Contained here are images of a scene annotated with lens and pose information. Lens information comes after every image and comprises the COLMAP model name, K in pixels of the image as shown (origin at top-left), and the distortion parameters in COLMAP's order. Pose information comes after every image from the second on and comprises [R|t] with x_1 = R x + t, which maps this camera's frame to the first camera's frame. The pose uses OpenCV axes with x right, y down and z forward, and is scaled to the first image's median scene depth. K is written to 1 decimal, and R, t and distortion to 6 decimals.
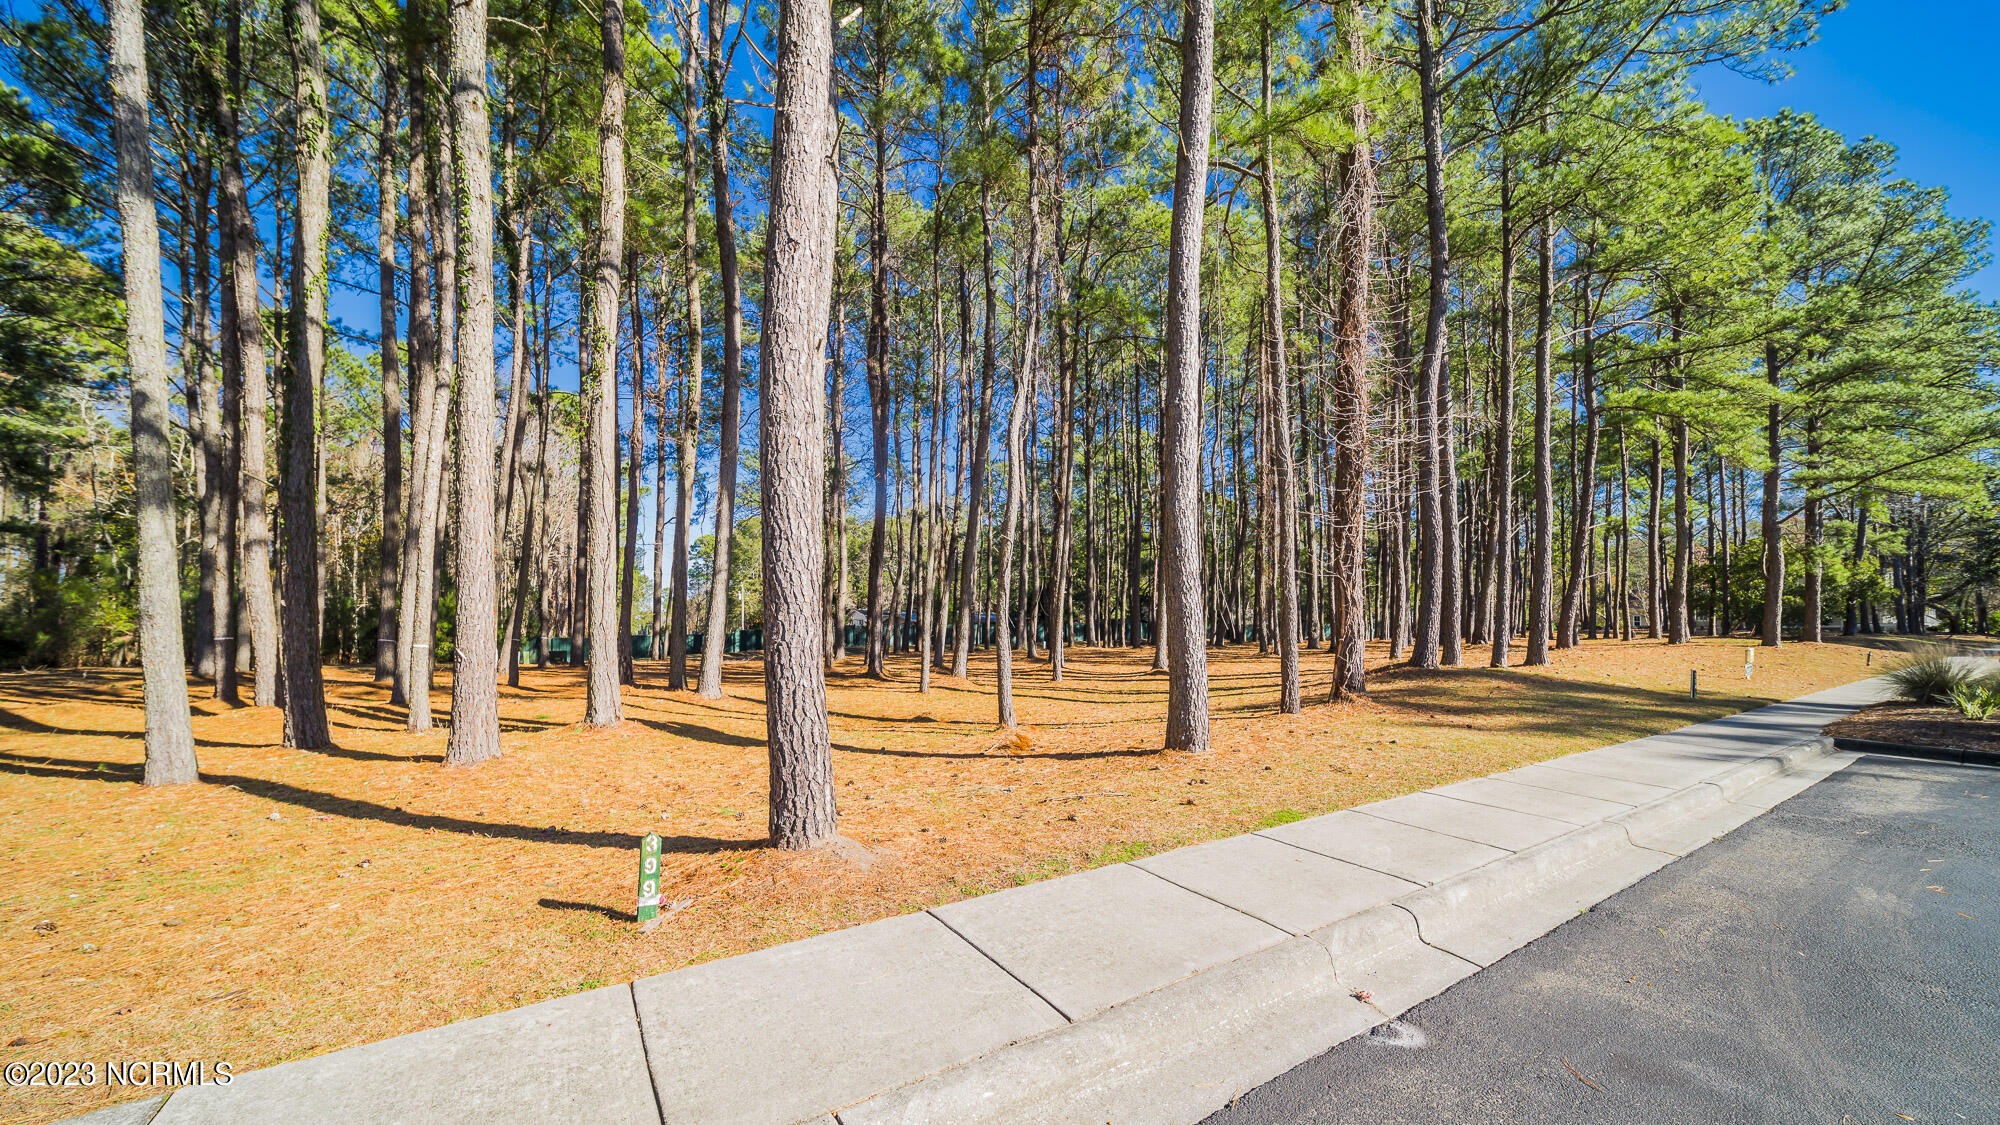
lens RADIAL K [[786.4, 0, 999.2], [0, 786.4, 565.8], [0, 0, 1]] dist [0.000224, -0.000032]
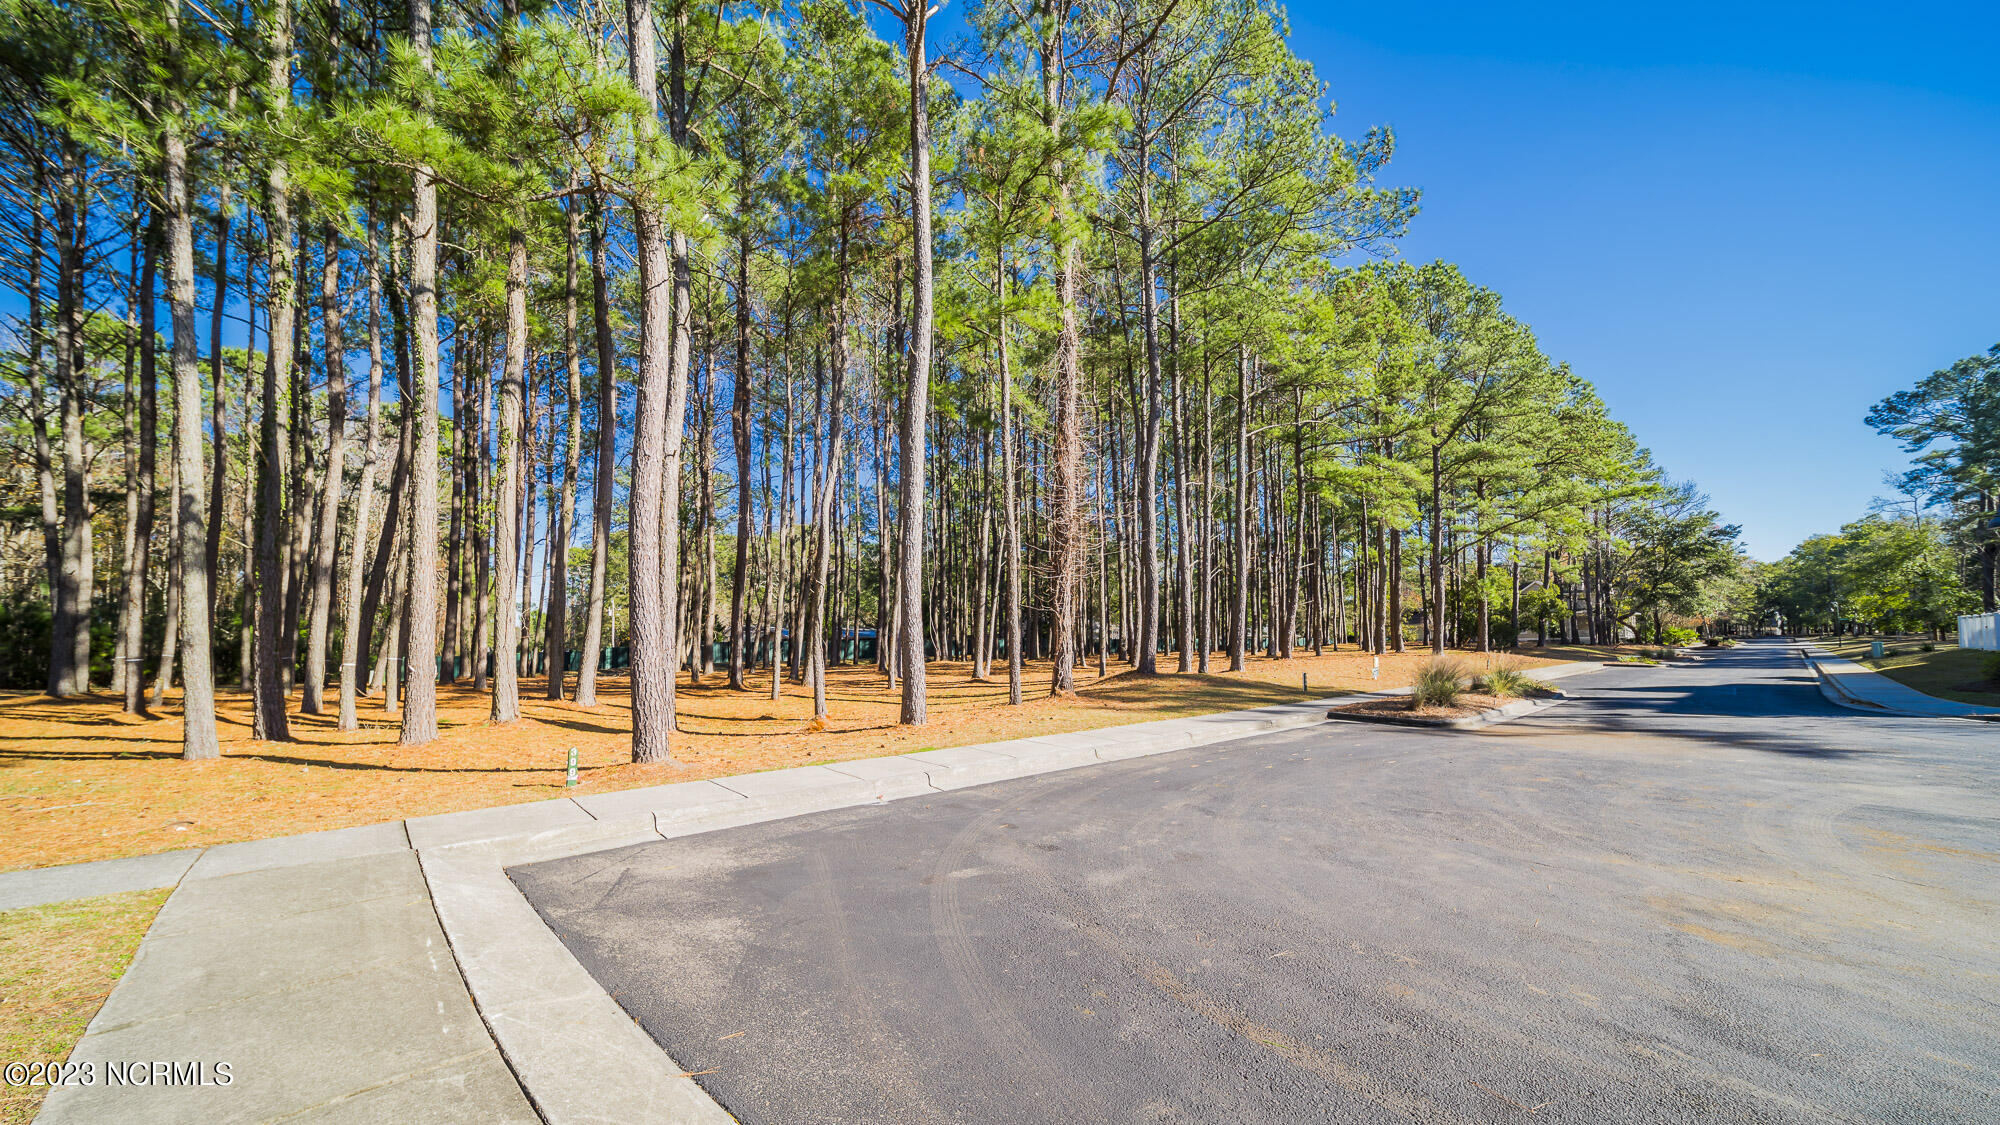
lens RADIAL K [[786.4, 0, 1018.8], [0, 786.4, 579.4], [0, 0, 1]] dist [0.000224, -0.000032]
pose [[0.987088, 0.007394, 0.160007, 0.095800], [-0.007260, 0.999973, -0.001417, -0.029612], [-0.160013, 0.000237, 0.987115, -0.304770]]
